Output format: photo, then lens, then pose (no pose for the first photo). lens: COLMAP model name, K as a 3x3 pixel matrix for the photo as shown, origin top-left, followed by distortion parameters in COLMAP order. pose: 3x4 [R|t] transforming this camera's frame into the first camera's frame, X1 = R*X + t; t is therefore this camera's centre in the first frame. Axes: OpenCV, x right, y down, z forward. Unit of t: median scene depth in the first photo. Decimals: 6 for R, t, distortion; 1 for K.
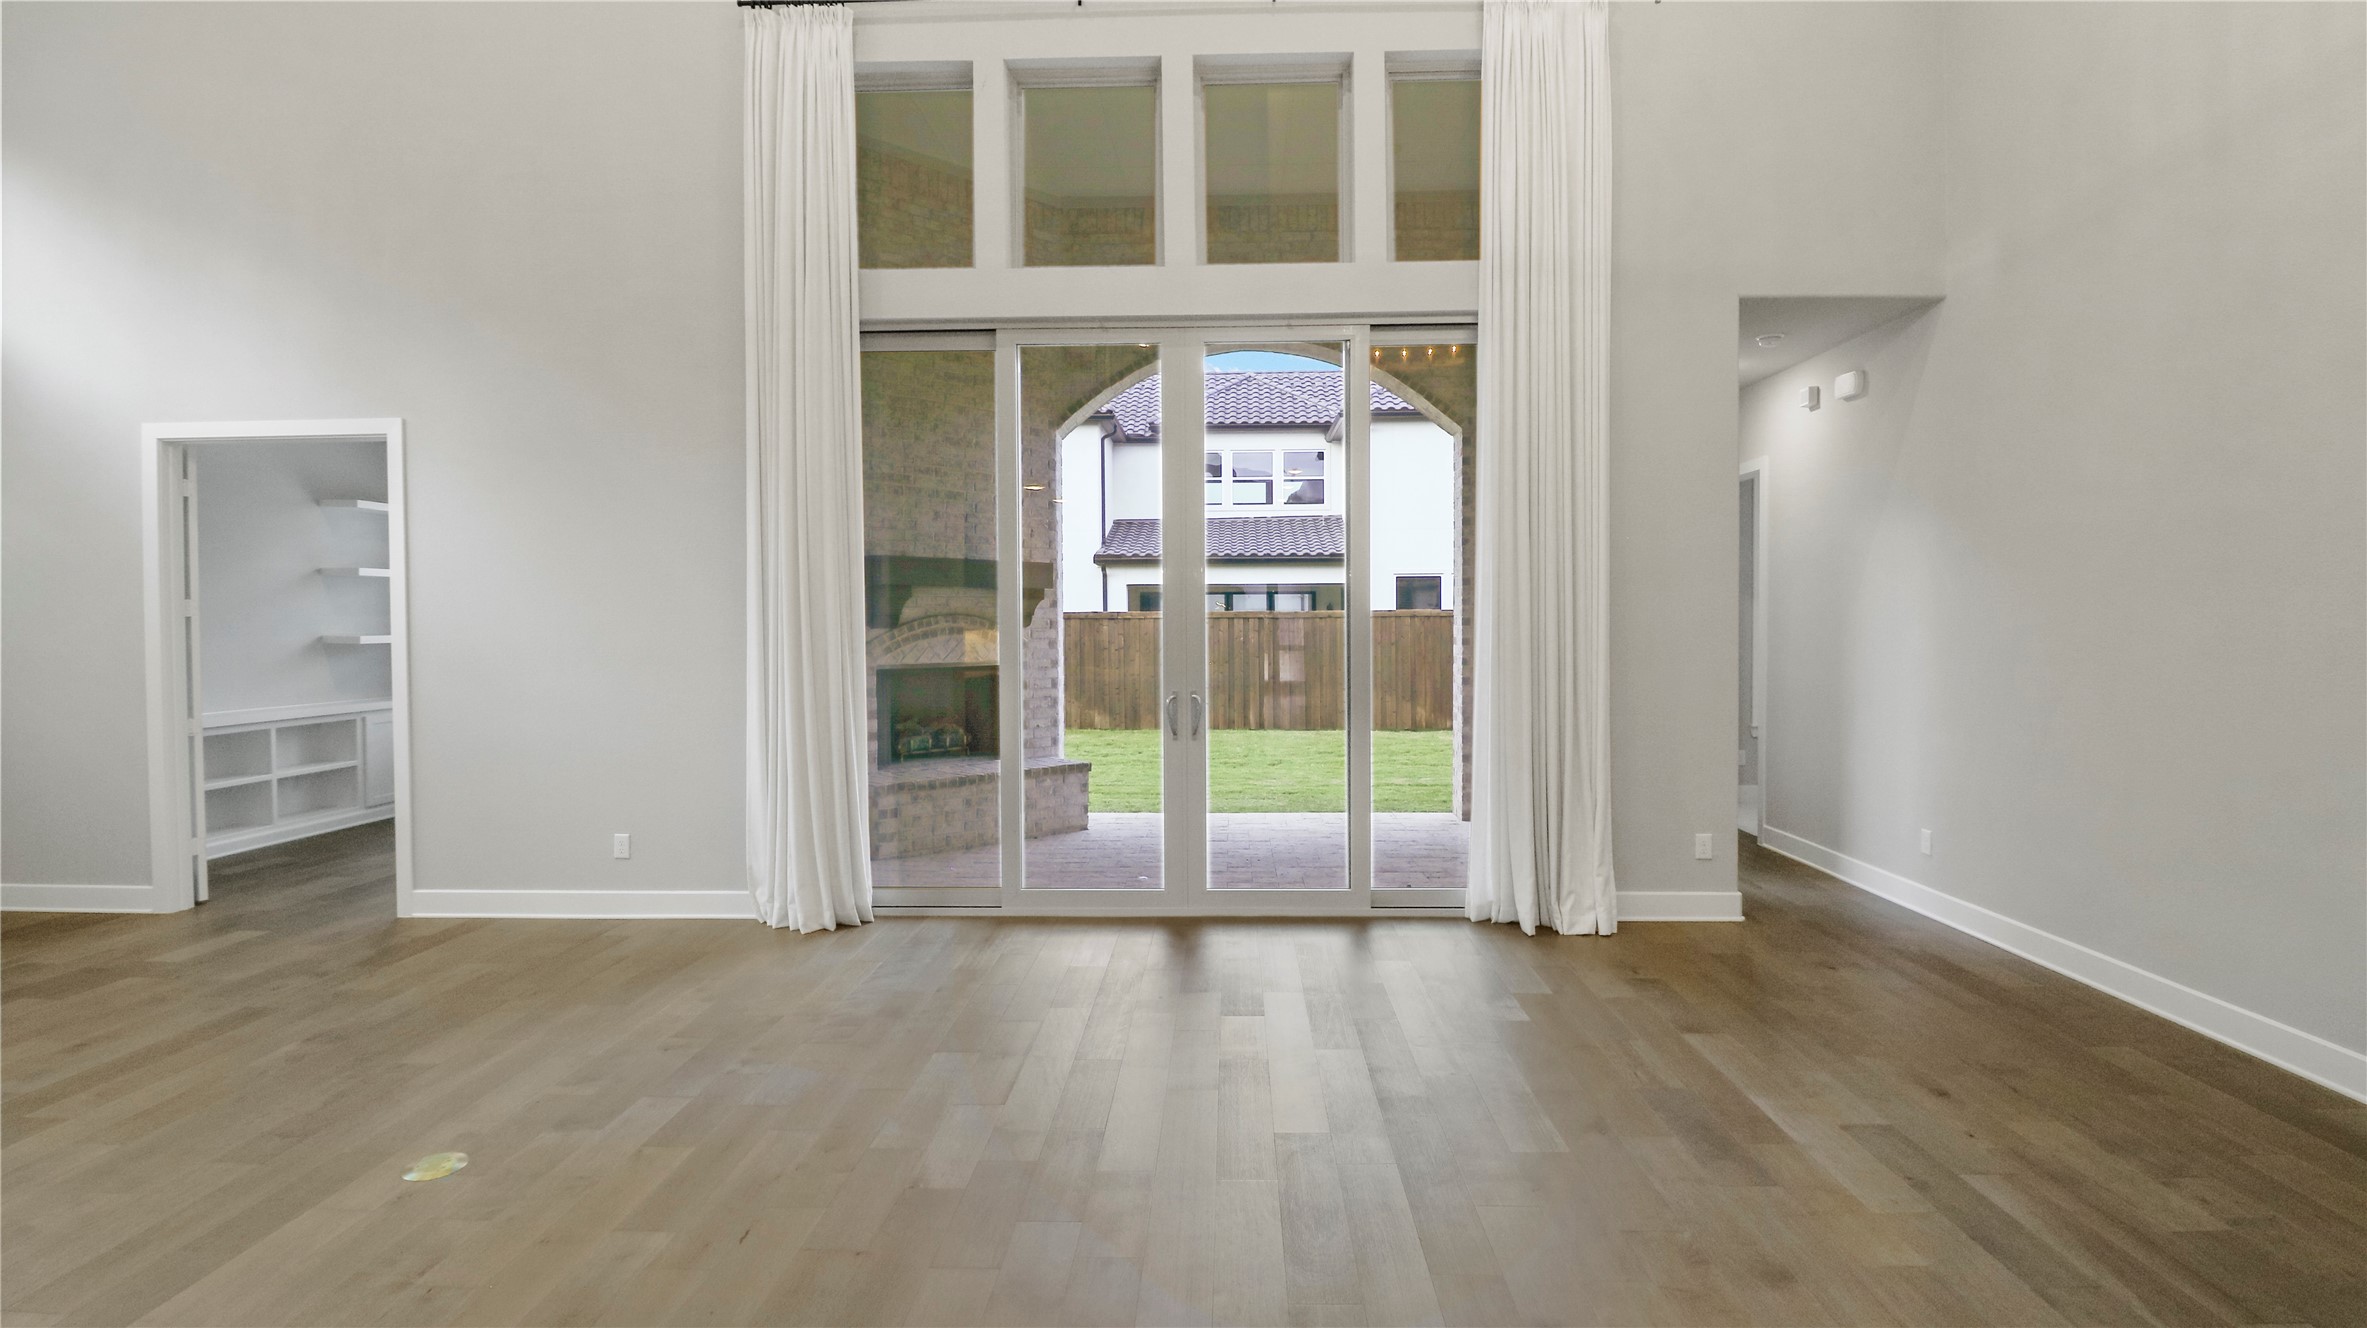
lens RADIAL K [[1091.4, 0, 1210.1], [0, 1091.4, 661.1], [0, 0, 1]] dist [-0.006197, -0.010211]
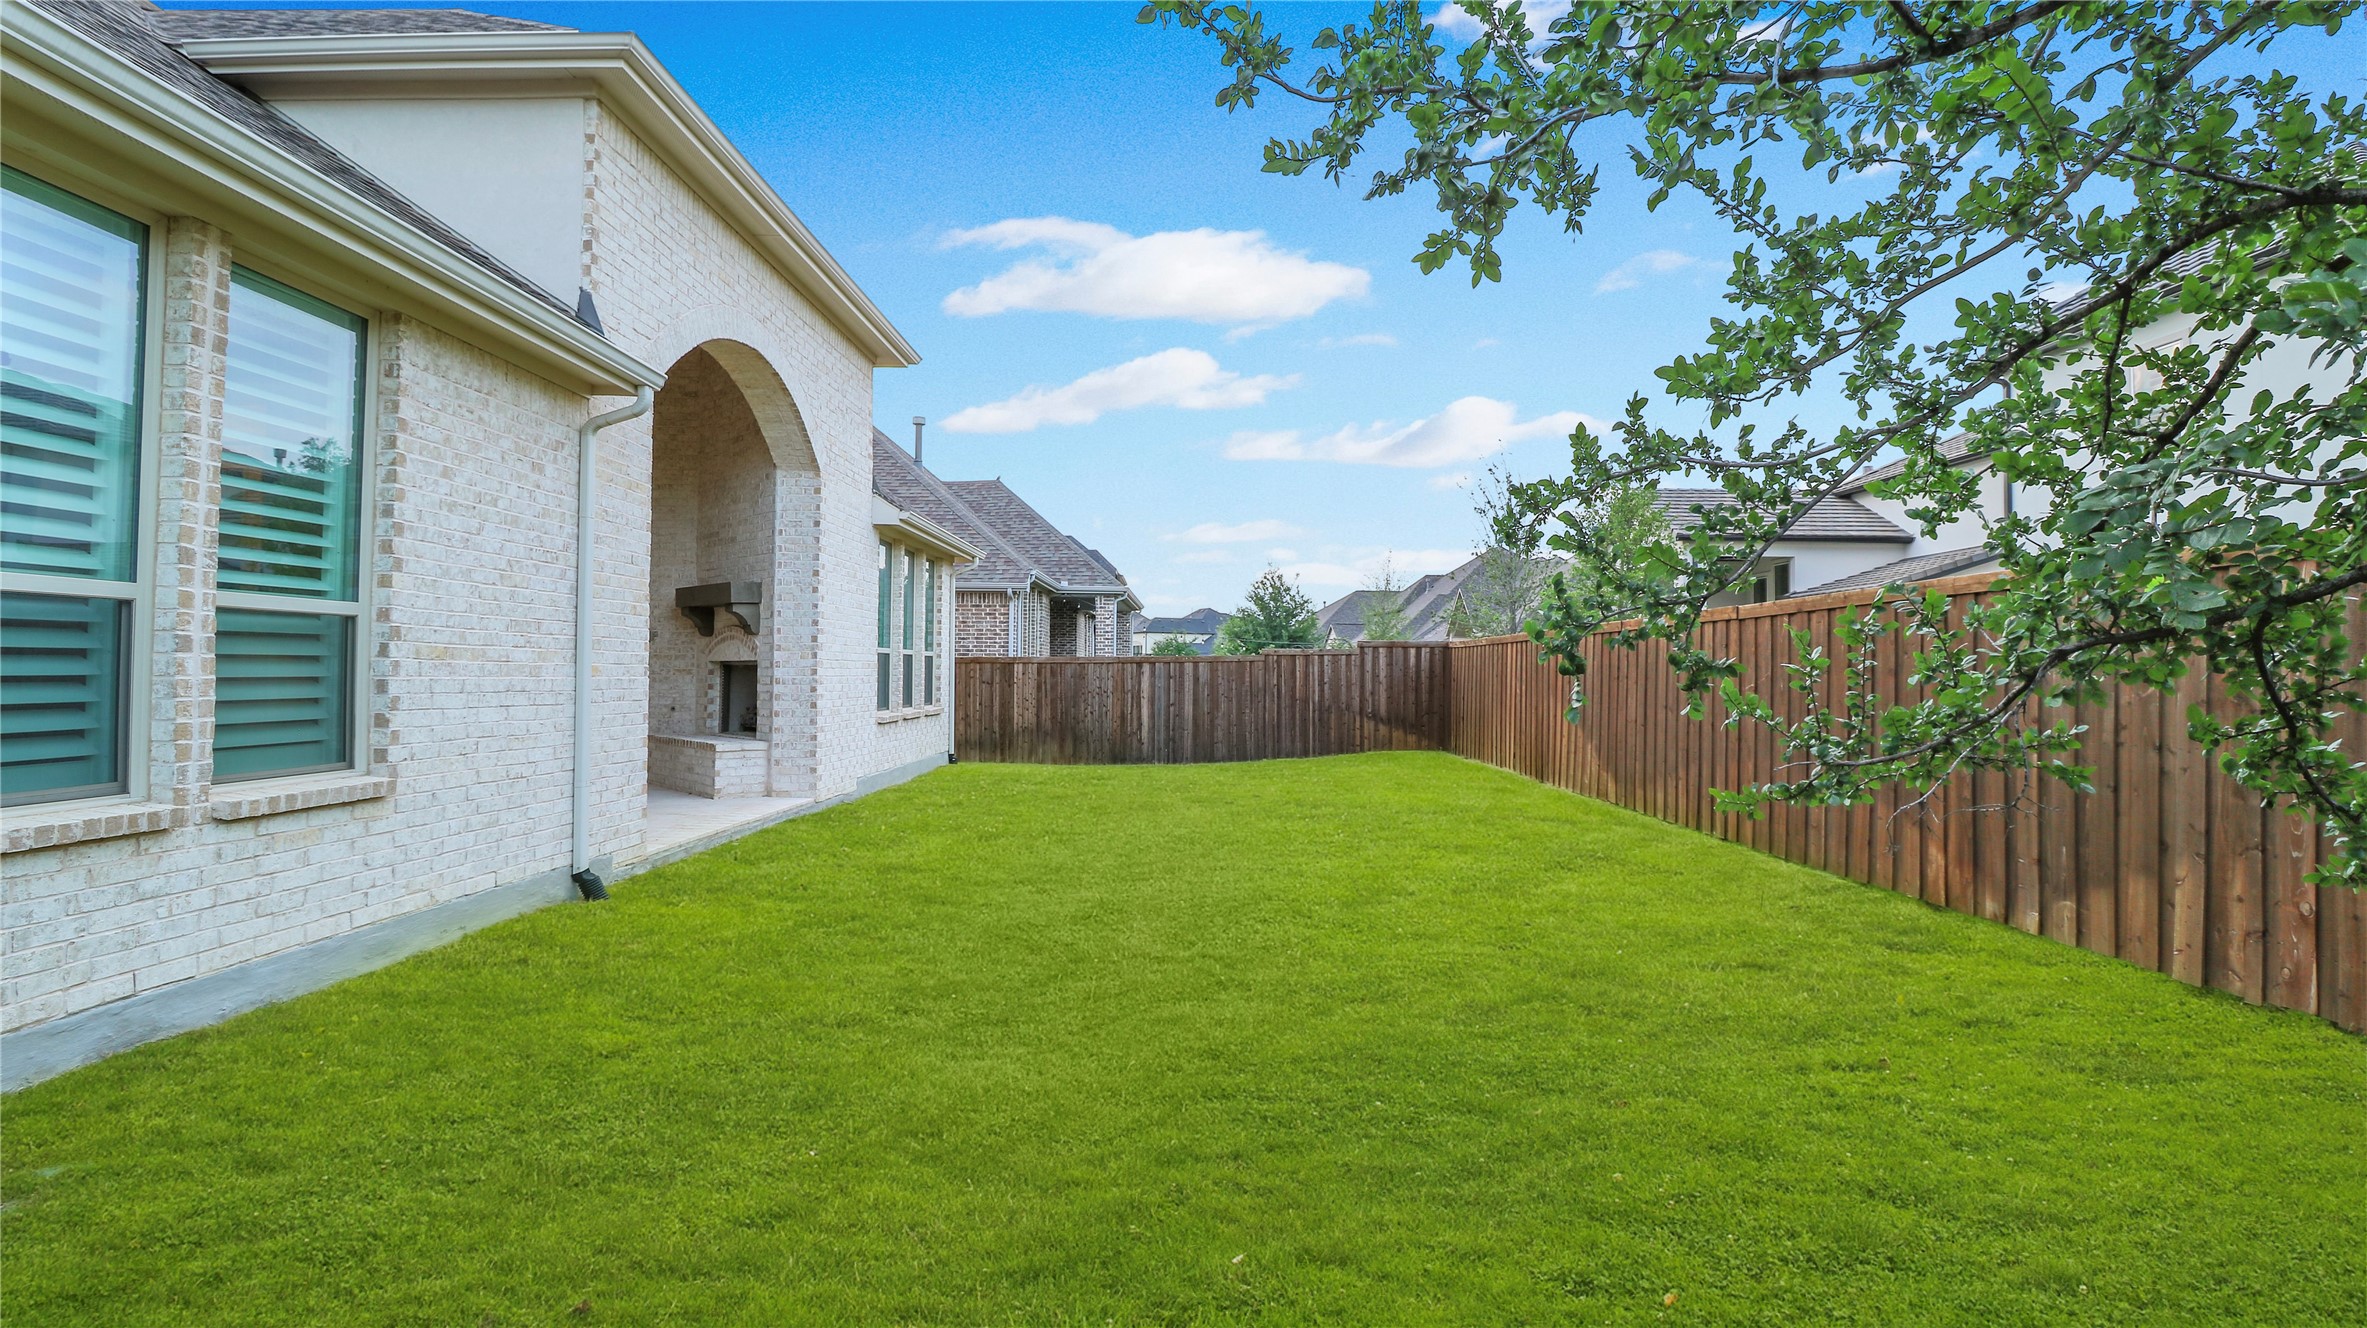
lens RADIAL K [[1091.4, 0, 1189.0], [0, 1091.4, 650.9], [0, 0, 1]] dist [-0.006197, -0.010211]
pose [[0.020896, -0.017344, -0.999631, 1.175257], [-0.045188, 0.998811, -0.018274, -0.012367], [0.998760, 0.045553, 0.020088, 1.585831]]
